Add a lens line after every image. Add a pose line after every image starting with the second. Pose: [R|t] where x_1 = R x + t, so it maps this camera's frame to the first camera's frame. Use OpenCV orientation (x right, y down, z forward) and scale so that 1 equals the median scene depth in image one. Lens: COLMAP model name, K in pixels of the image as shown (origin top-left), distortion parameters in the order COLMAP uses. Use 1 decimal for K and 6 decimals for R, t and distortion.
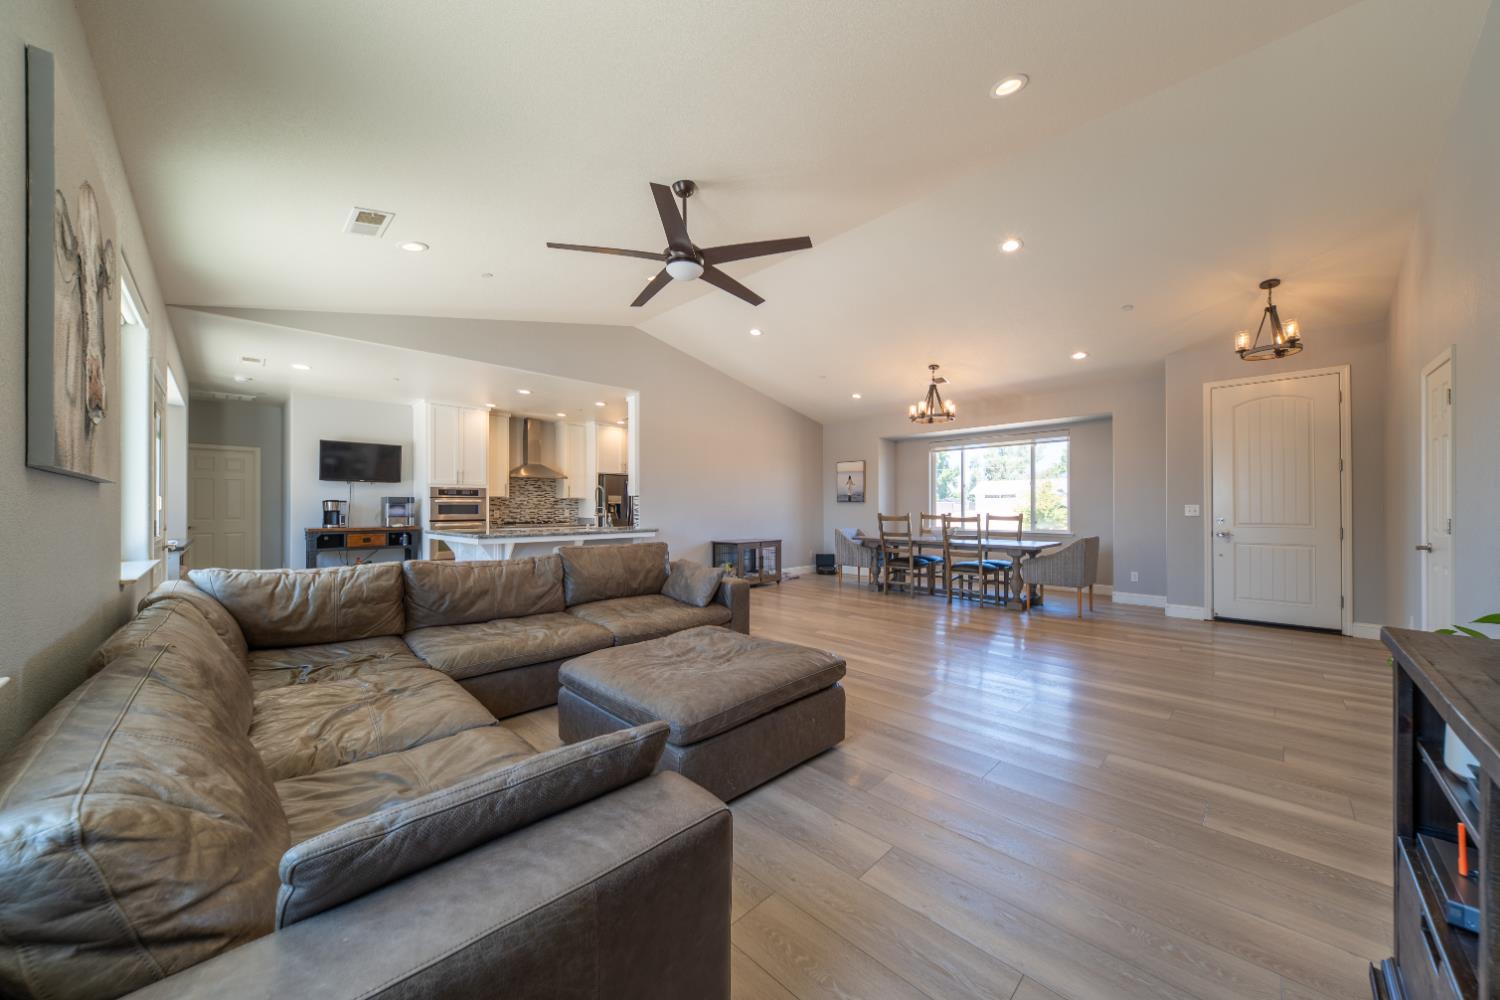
lens RADIAL K [[524.3, 0, 755.8], [0, 524.3, 504.7], [0, 0, 1]] dist [-0.001640, -0.001850]
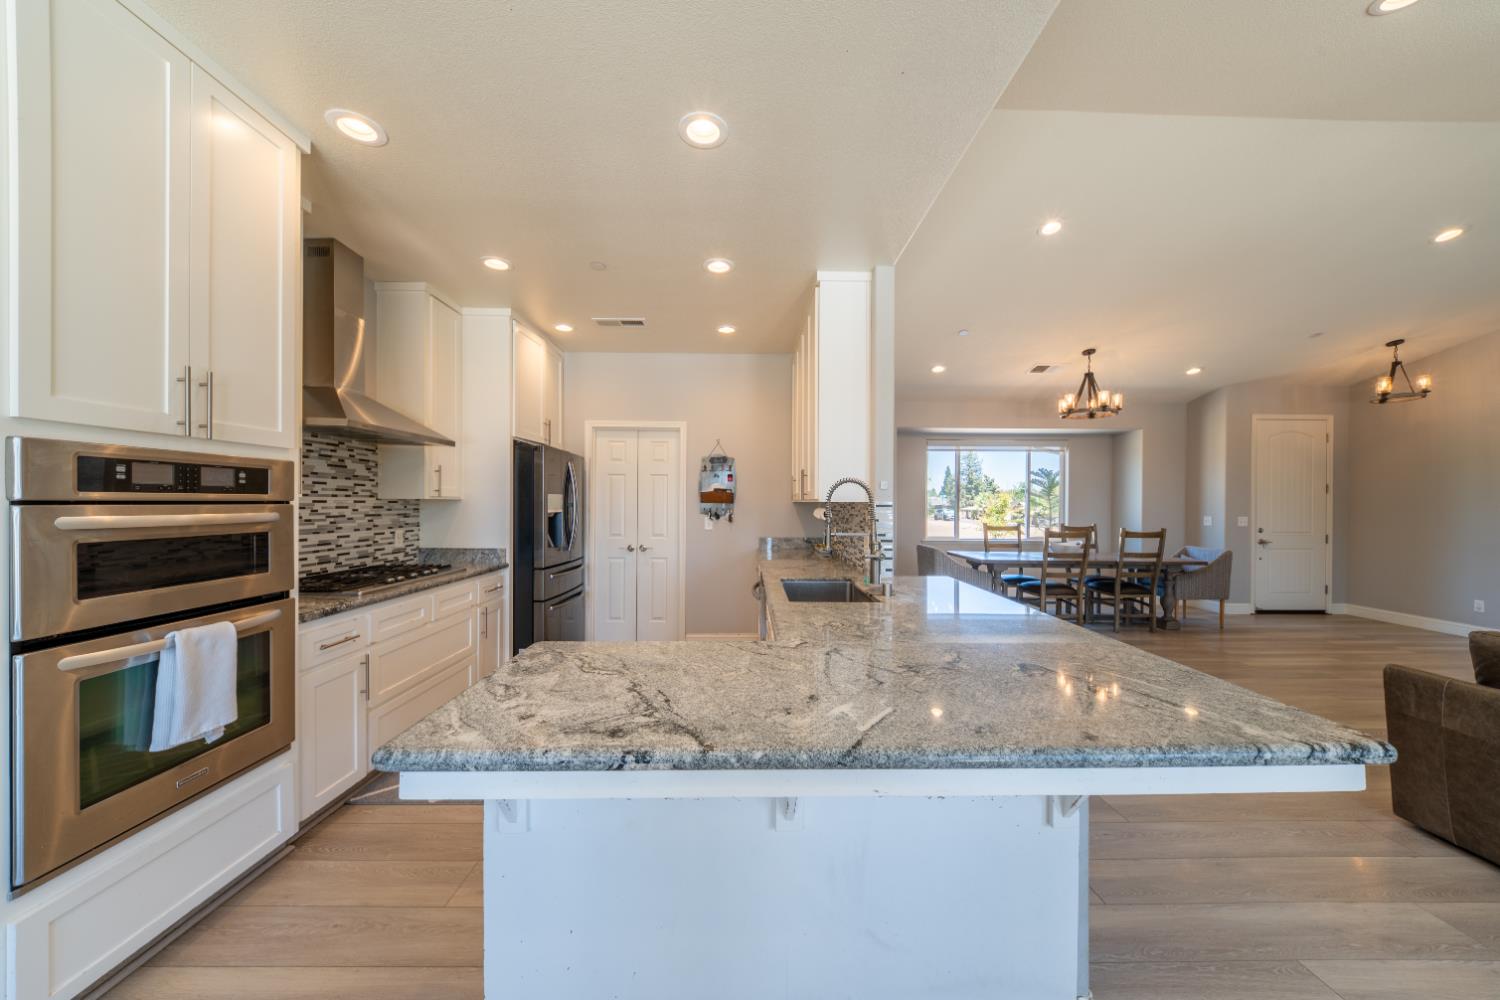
lens RADIAL K [[524.3, 0, 757.1], [0, 524.3, 506.8], [0, 0, 1]] dist [-0.001640, -0.001850]
pose [[0.704238, 0.000426, 0.709964, -0.561274], [-0.011468, 0.999876, 0.010776, -0.016537], [-0.709871, -0.015731, 0.704156, 0.708139]]
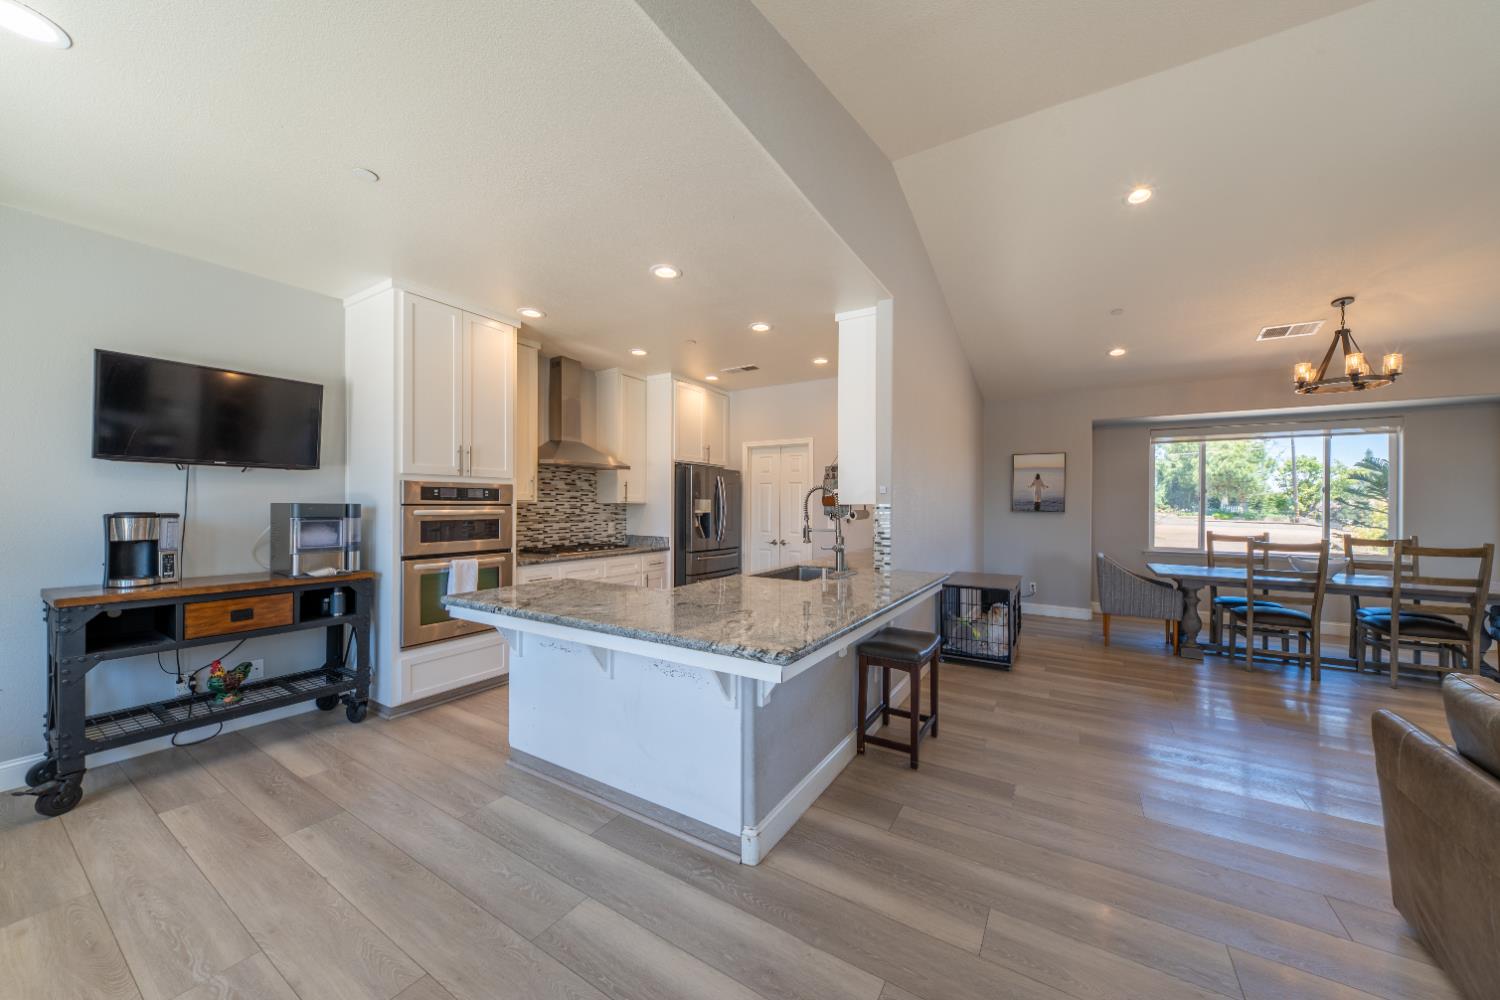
lens RADIAL K [[524.3, 0, 751.6], [0, 524.3, 507.5], [0, 0, 1]] dist [-0.001640, -0.001850]
pose [[0.975998, 0.005944, 0.217697, -0.422421], [-0.008289, 0.999917, 0.009862, -0.017809], [-0.217620, -0.011430, 0.975967, 0.496743]]
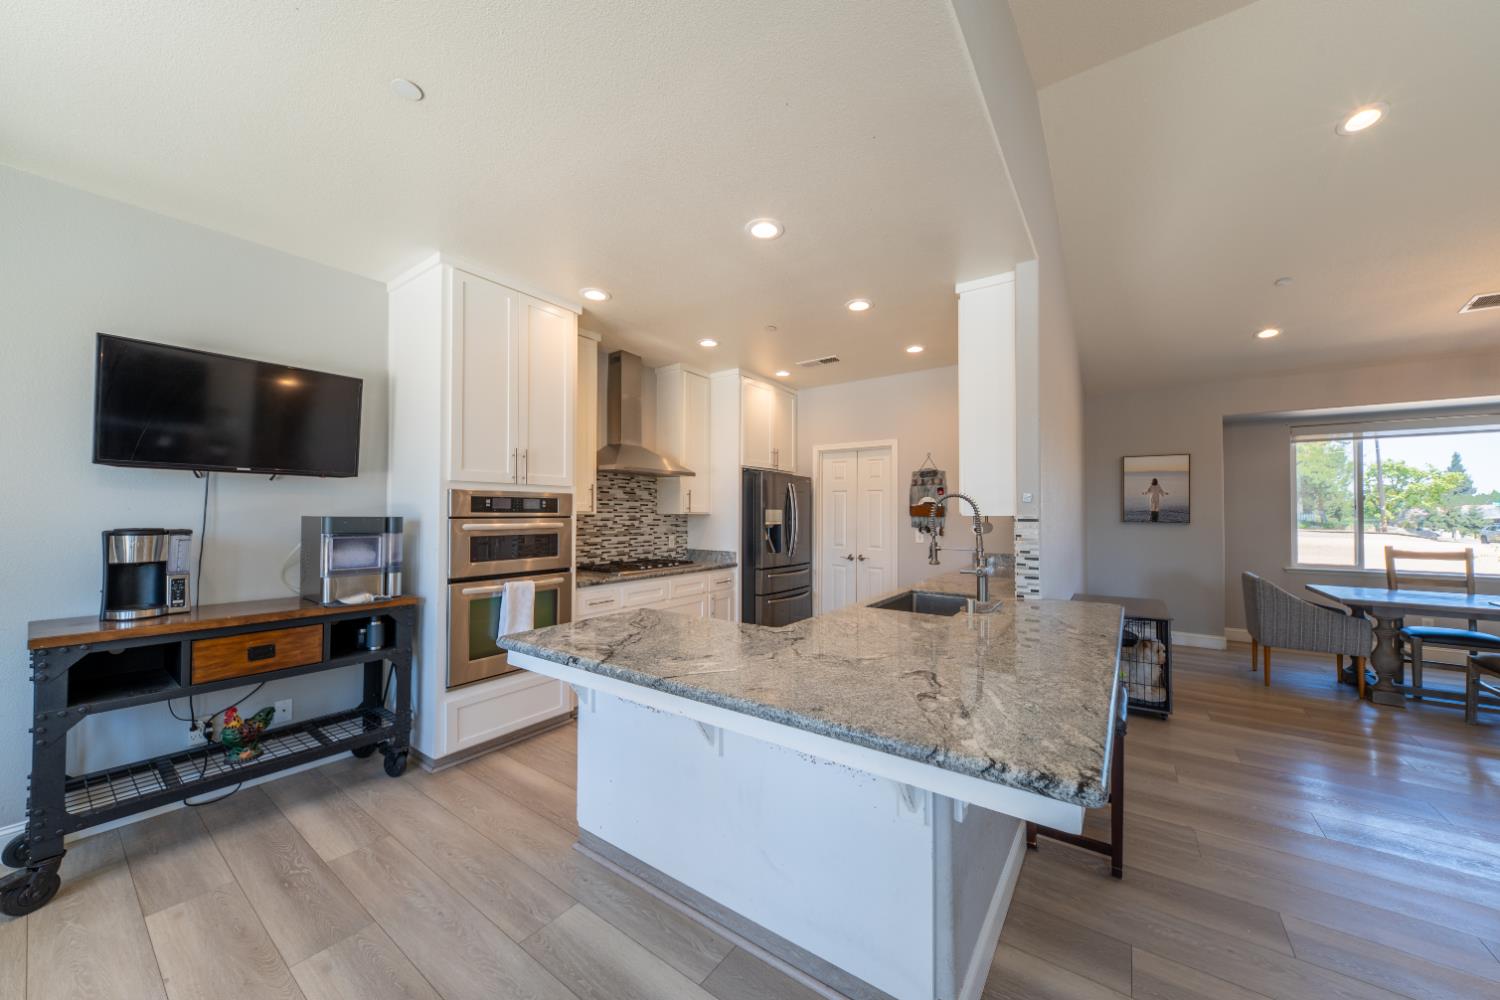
lens RADIAL K [[524.3, 0, 750.7], [0, 524.3, 506.7], [0, 0, 1]] dist [-0.001640, -0.001850]
pose [[0.988293, 0.006930, 0.152409, -0.457316], [-0.005780, 0.999951, -0.007987, -0.019452], [-0.152457, 0.007013, 0.988285, 0.586691]]
